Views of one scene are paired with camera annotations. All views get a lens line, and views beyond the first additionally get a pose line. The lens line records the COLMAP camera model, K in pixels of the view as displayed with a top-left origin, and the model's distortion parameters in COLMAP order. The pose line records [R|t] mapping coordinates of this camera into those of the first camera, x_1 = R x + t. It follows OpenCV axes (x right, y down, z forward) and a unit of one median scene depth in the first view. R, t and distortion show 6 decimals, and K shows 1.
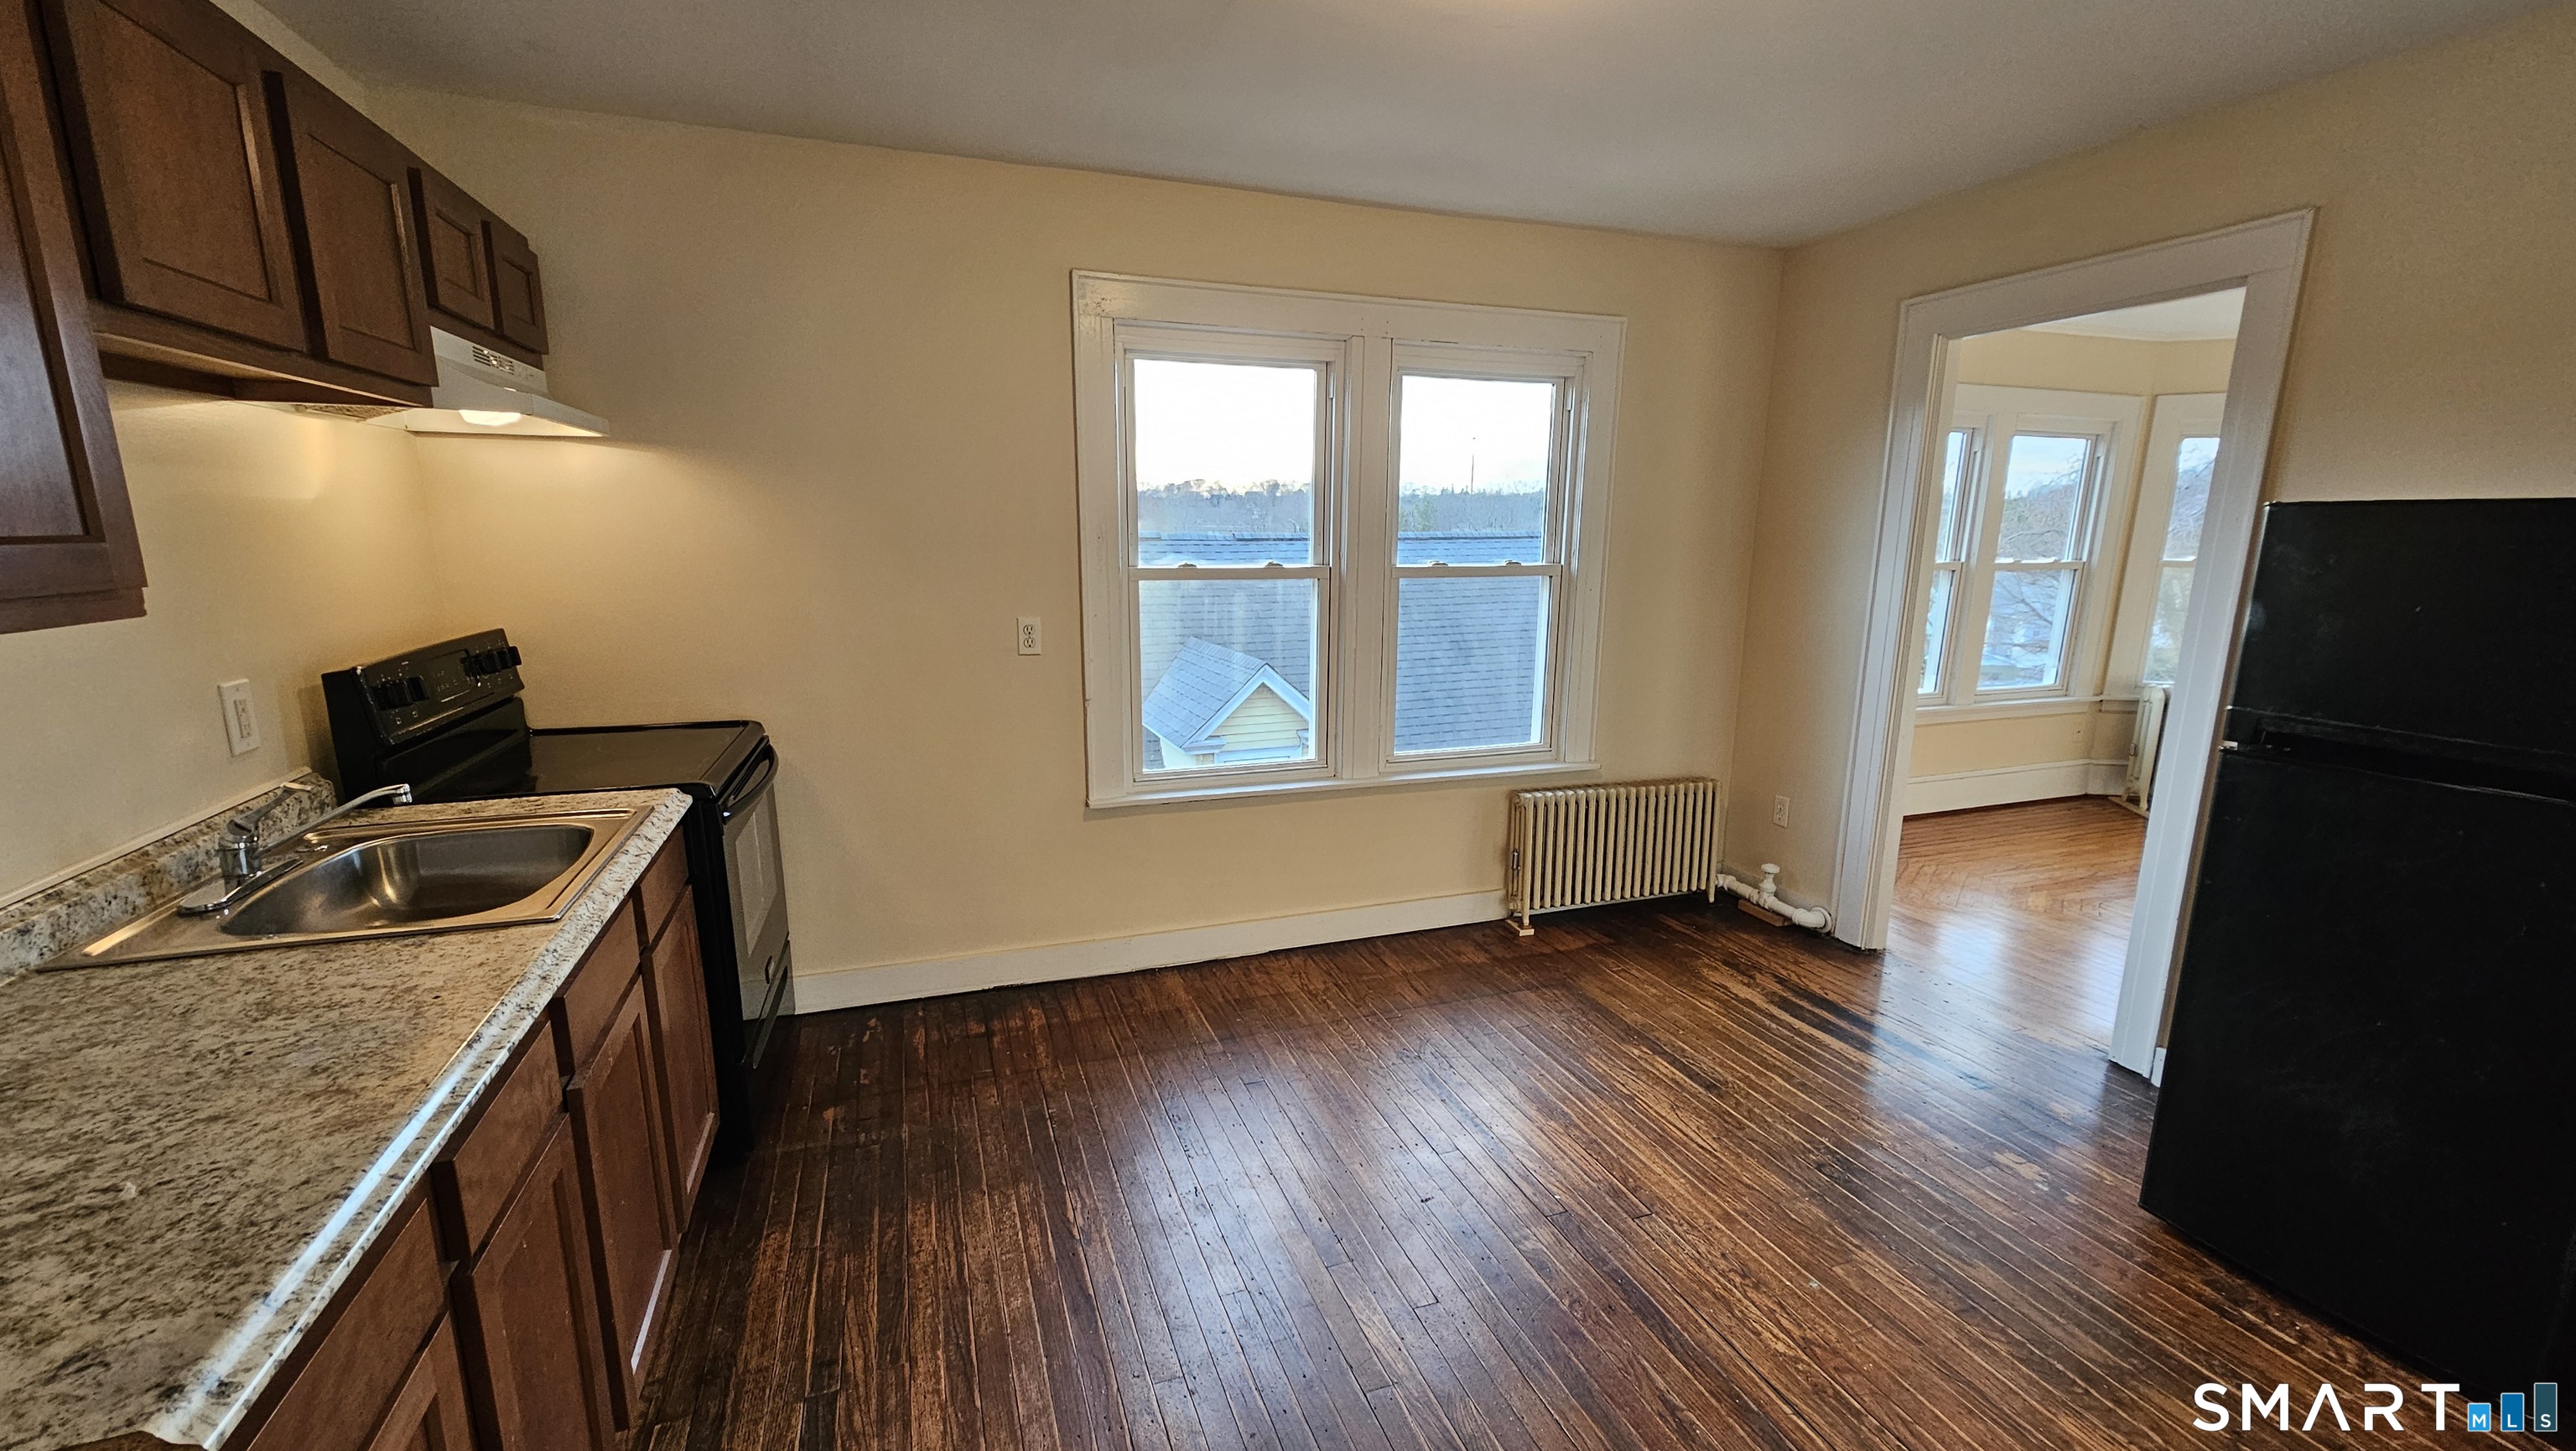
lens RADIAL K [[1056.8, 0, 1278.3], [0, 1056.8, 745.3], [0, 0, 1]] dist [-0.001673, -0.000223]
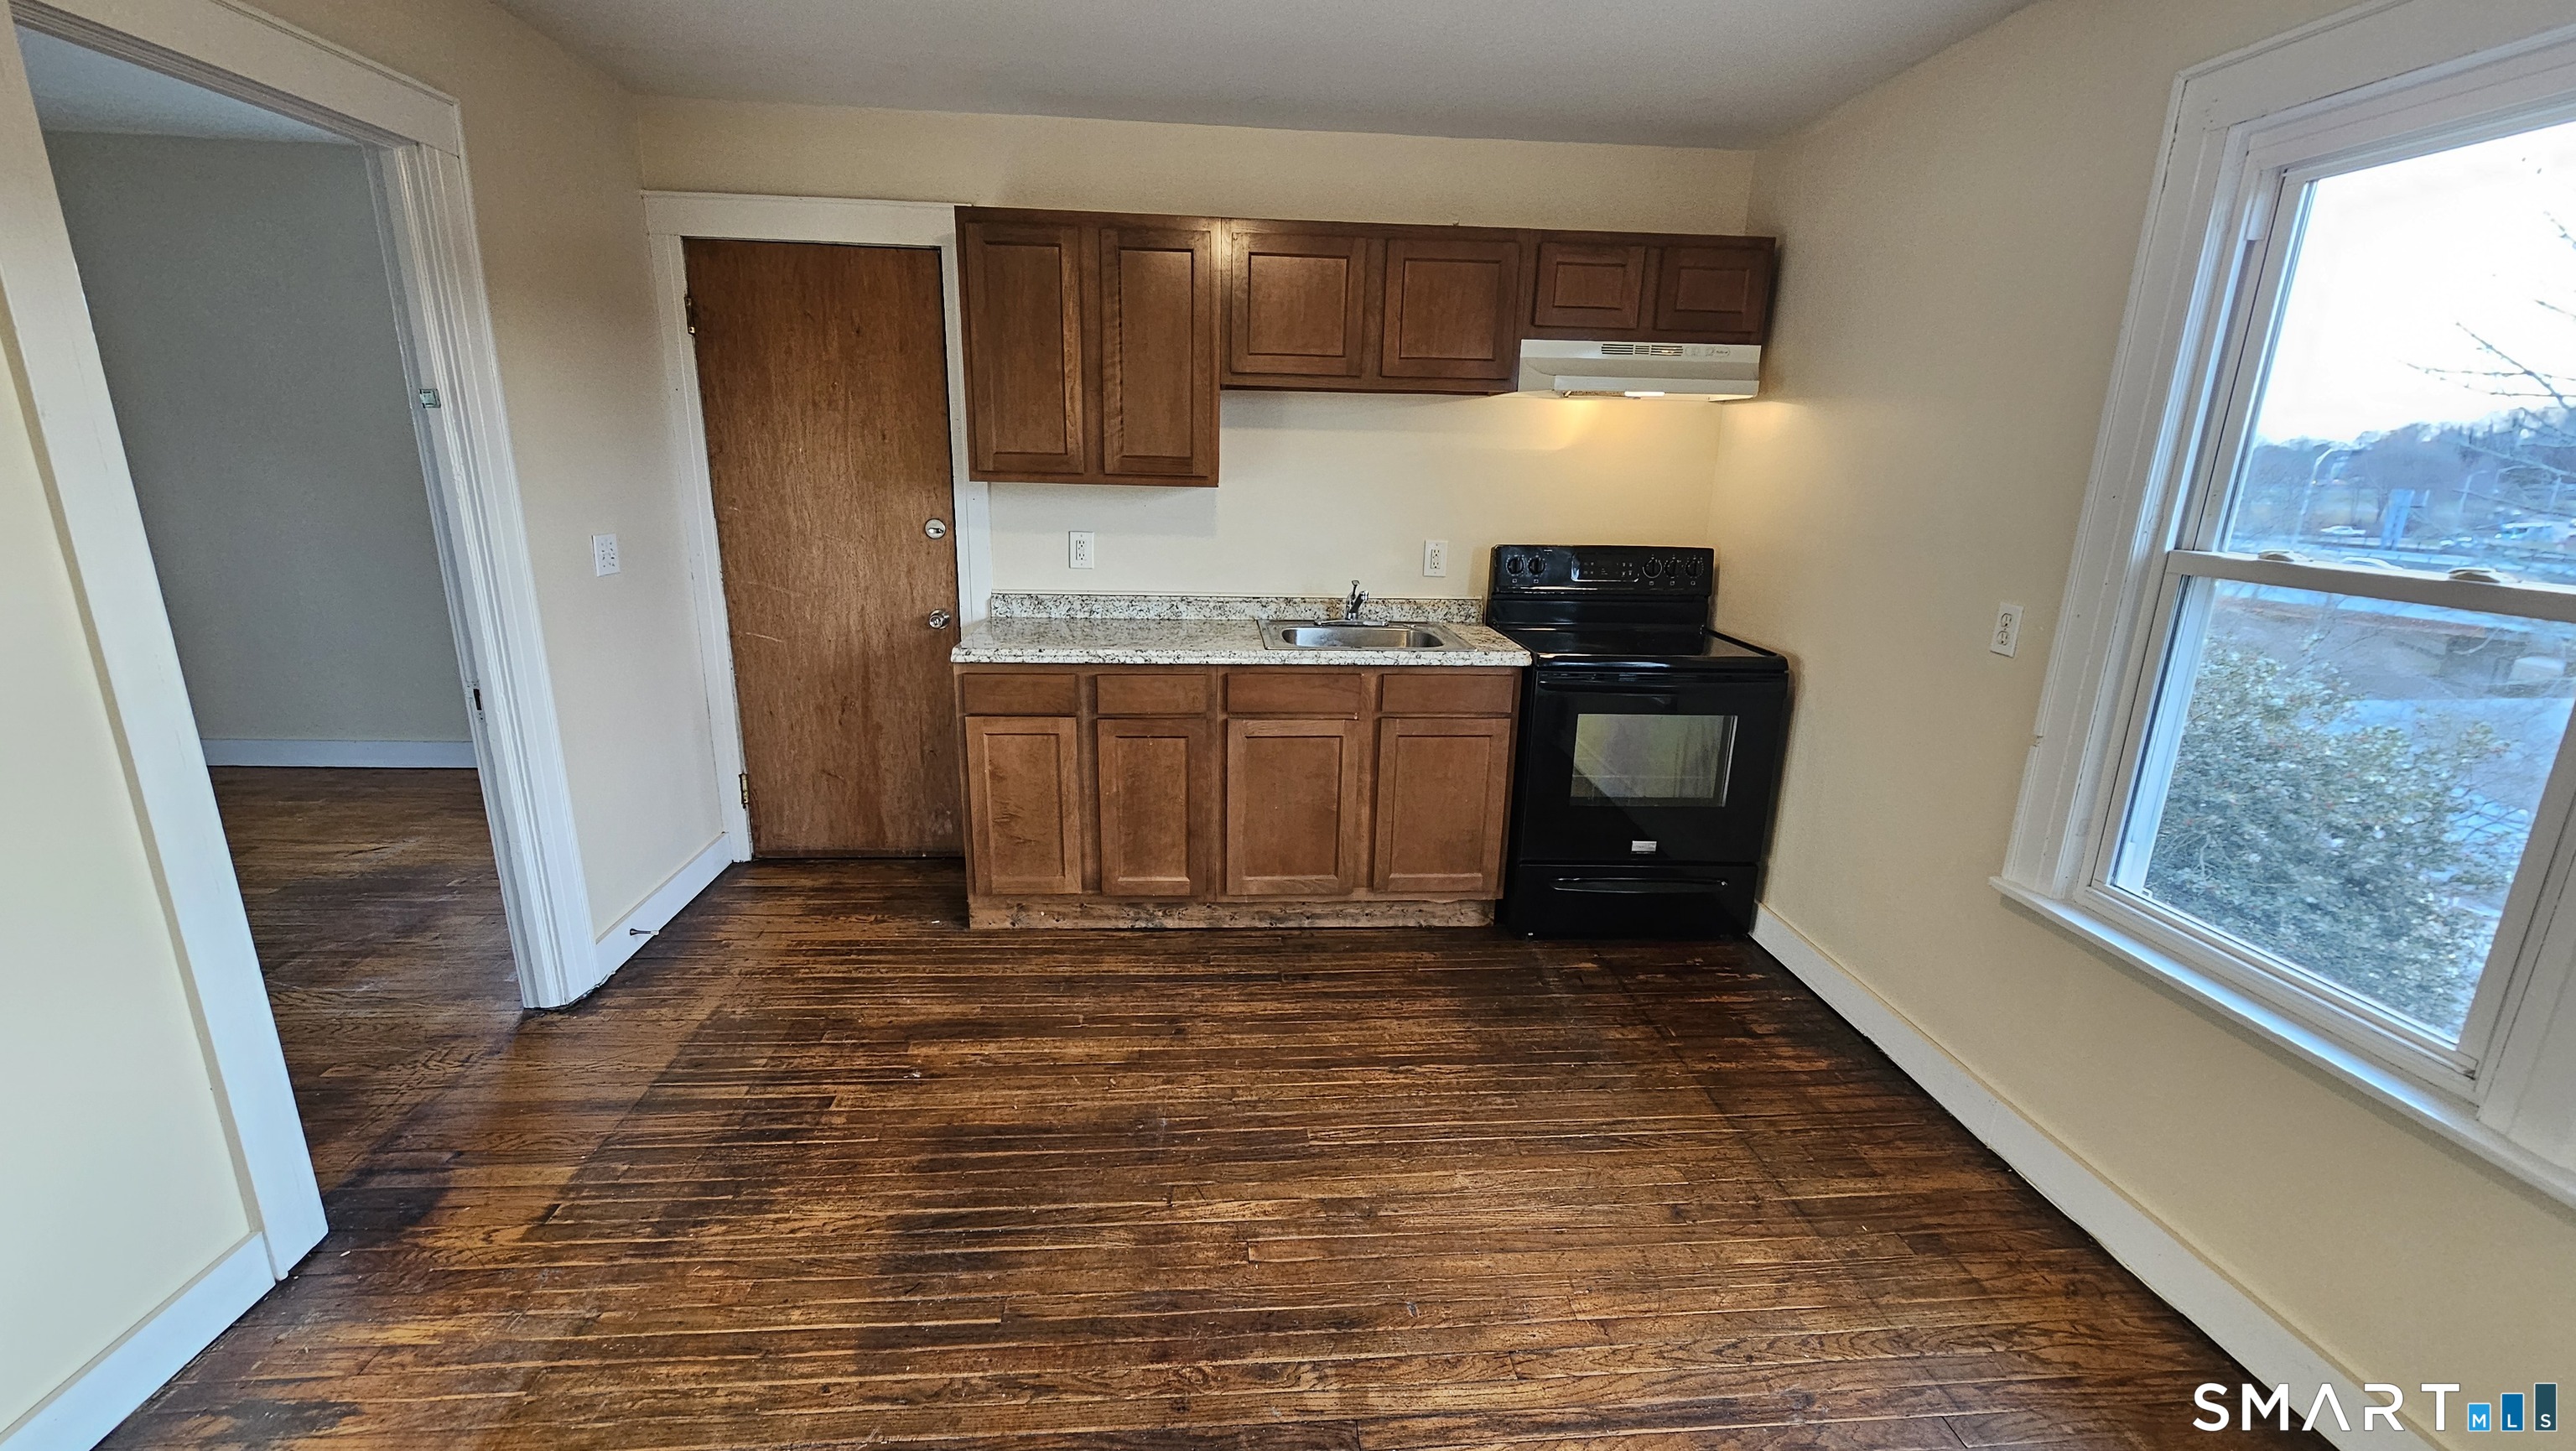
lens RADIAL K [[1056.8, 0, 1278.3], [0, 1056.8, 745.3], [0, 0, 1]] dist [-0.001673, -0.000223]
pose [[-0.265152, 0.241900, -0.933370, 0.625768], [-0.226865, 0.925191, 0.304228, -0.142696], [0.937137, 0.292416, -0.190438, 0.716717]]
